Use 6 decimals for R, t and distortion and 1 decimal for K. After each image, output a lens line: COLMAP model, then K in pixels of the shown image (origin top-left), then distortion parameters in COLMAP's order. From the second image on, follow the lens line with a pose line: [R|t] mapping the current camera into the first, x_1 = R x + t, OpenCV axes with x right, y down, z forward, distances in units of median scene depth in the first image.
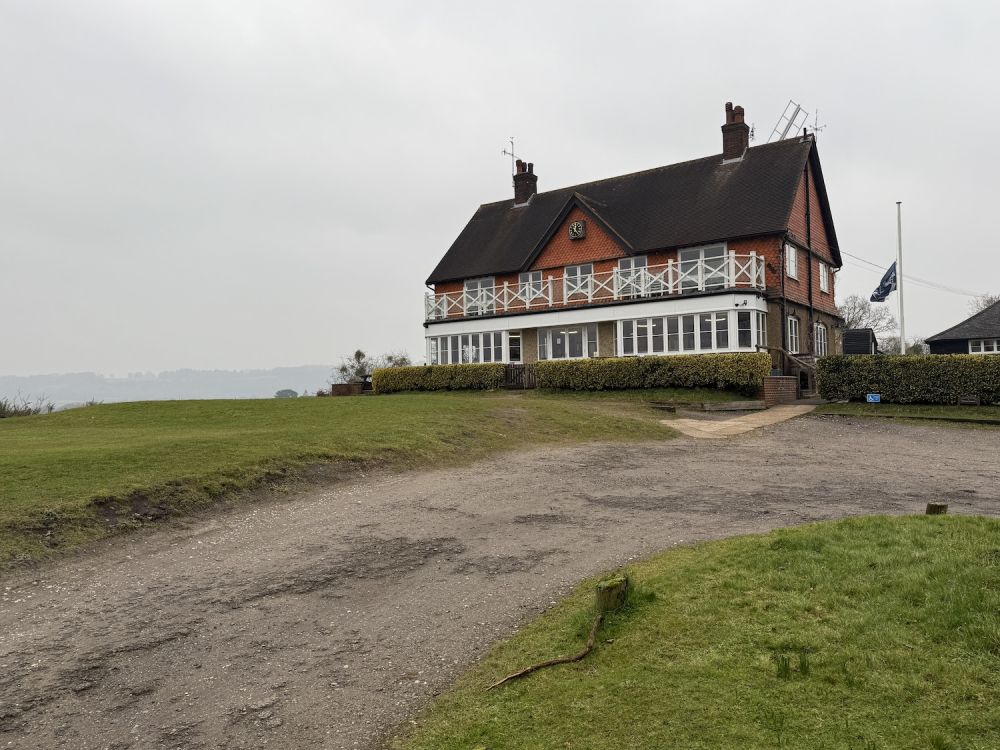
lens RADIAL K [[733.1, 0, 500.1], [0, 733.1, 373.7], [0, 0, 1]] dist [0.051723, -0.026994]
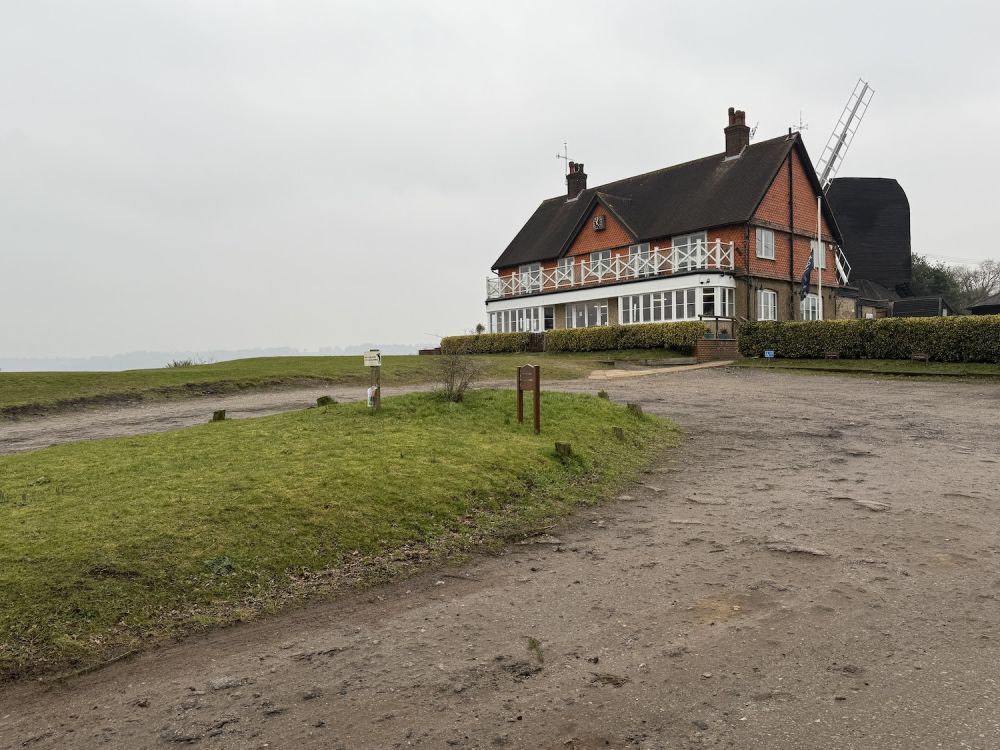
lens RADIAL K [[733.1, 0, 499.7], [0, 733.1, 375.3], [0, 0, 1]] dist [0.051723, -0.026994]
pose [[0.975678, 0.003133, -0.219185, 0.221562], [0.005068, 0.999308, 0.036845, 0.013448], [0.219148, -0.037060, 0.974987, -0.254147]]
